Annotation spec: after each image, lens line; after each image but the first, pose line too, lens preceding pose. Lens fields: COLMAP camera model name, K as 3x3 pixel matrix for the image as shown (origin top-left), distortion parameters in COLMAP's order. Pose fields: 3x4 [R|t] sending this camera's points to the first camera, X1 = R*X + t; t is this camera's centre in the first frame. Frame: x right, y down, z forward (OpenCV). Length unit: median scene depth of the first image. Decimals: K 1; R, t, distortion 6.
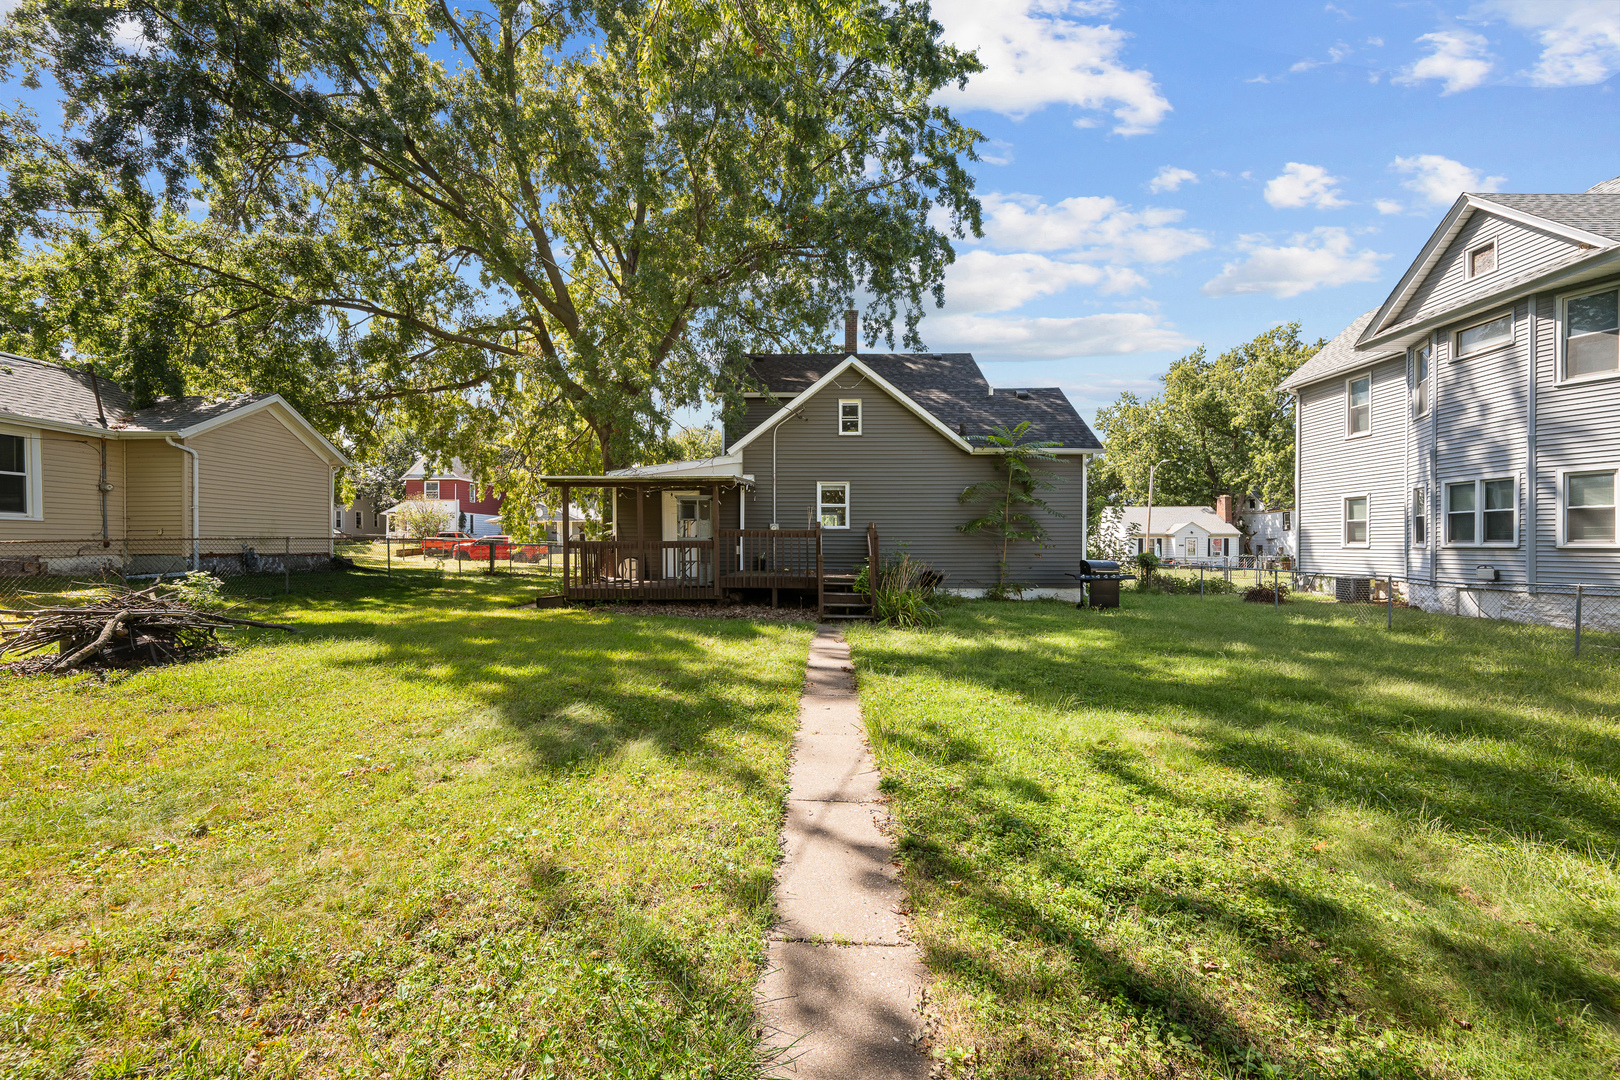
lens RADIAL K [[658.9, 0, 810.0], [0, 658.9, 540.0], [0, 0, 1]] dist [0.001296, 0.000080]
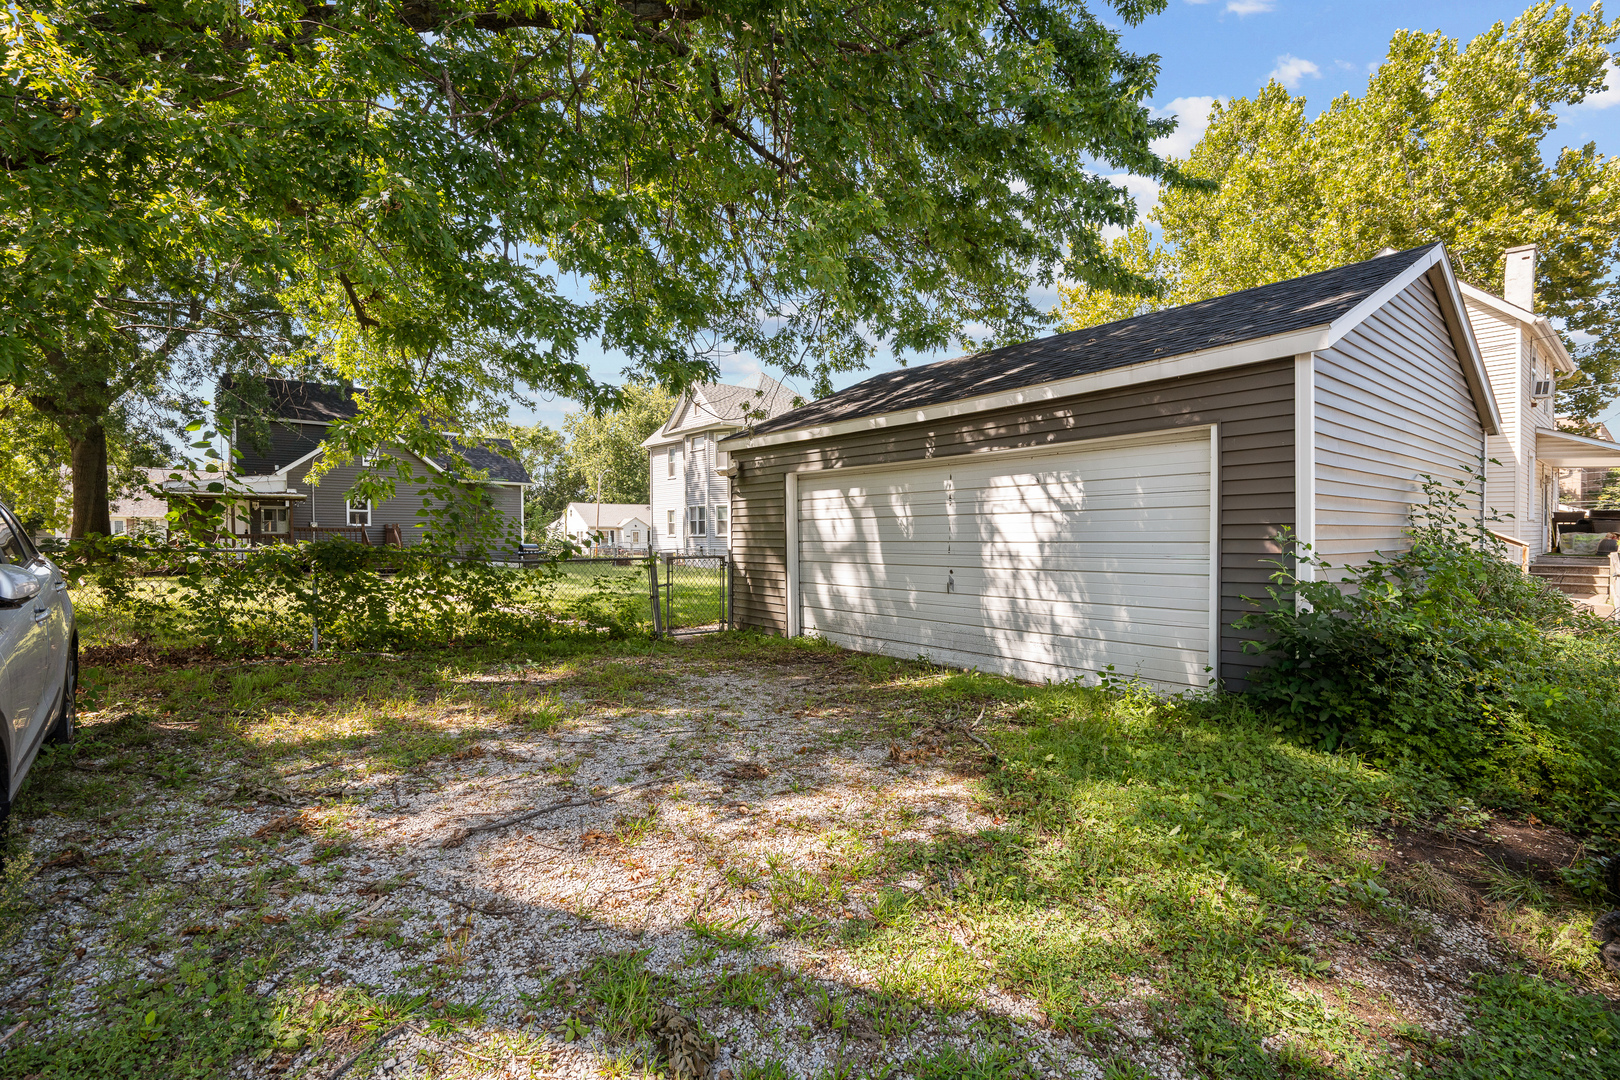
lens RADIAL K [[752.0, 0, 810.0], [0, 752.0, 540.0], [0, 0, 1]] dist [-0.000667, -0.000063]
pose [[0.763375, -0.006888, 0.645918, -0.293209], [-0.000841, 0.999932, 0.011657, -0.006108], [-0.645954, -0.009442, 0.763318, -1.012520]]
